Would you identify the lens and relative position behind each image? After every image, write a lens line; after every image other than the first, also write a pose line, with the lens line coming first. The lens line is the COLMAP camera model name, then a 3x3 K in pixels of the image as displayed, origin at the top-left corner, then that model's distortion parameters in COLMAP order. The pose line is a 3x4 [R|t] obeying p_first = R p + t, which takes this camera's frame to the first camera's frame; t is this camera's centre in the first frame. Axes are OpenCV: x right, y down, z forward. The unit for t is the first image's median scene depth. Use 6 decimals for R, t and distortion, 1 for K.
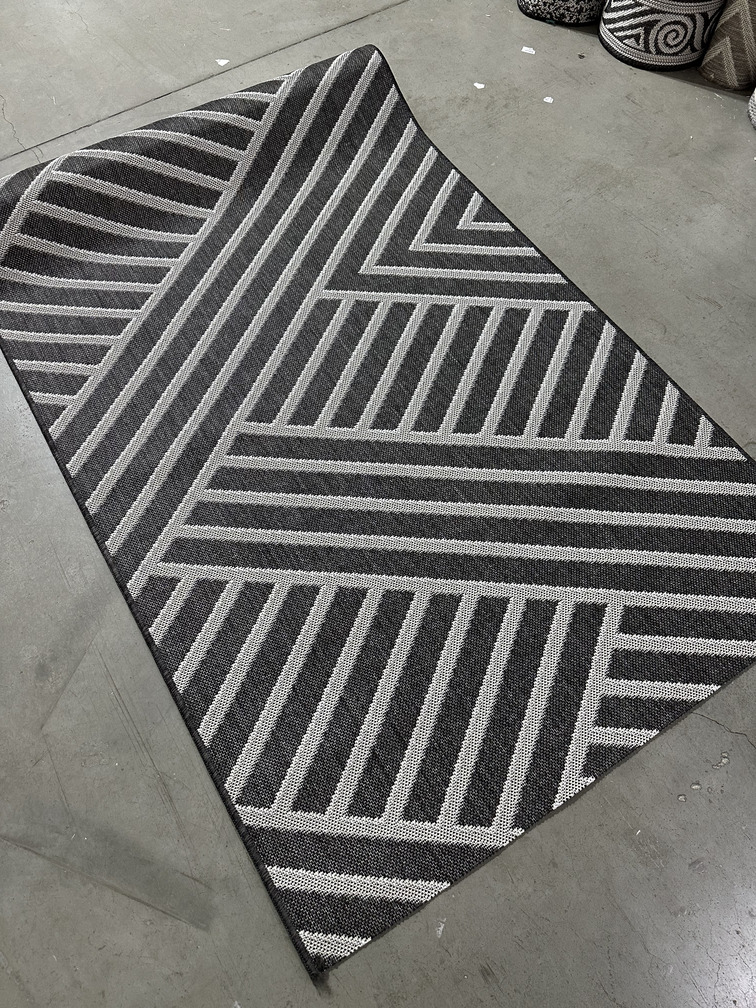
lens RADIAL K [[712.5, 0, 372.7], [0, 712.5, 503.0], [0, 0, 1]] dist [0.024965, -0.034720]
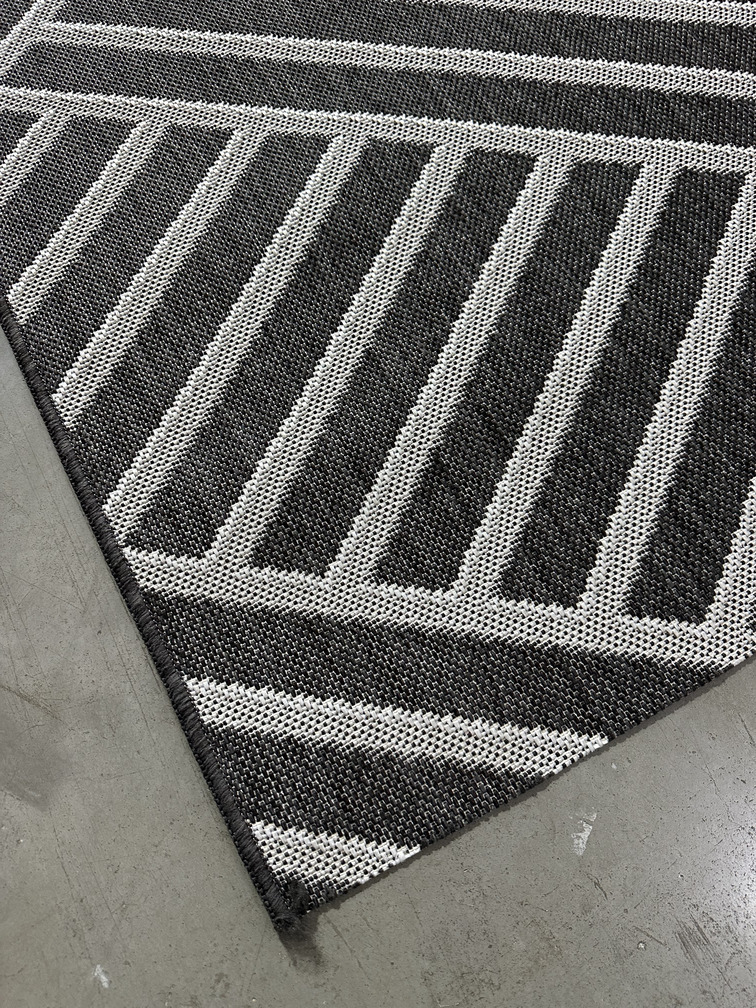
lens RADIAL K [[712.5, 0, 375.6], [0, 712.5, 503.7], [0, 0, 1]] dist [0.024965, -0.034720]
pose [[0.998431, 0.047215, -0.030110, -0.017593], [-0.040565, 0.980484, 0.192369, 0.226184], [0.038605, -0.190846, 0.980861, 0.428912]]
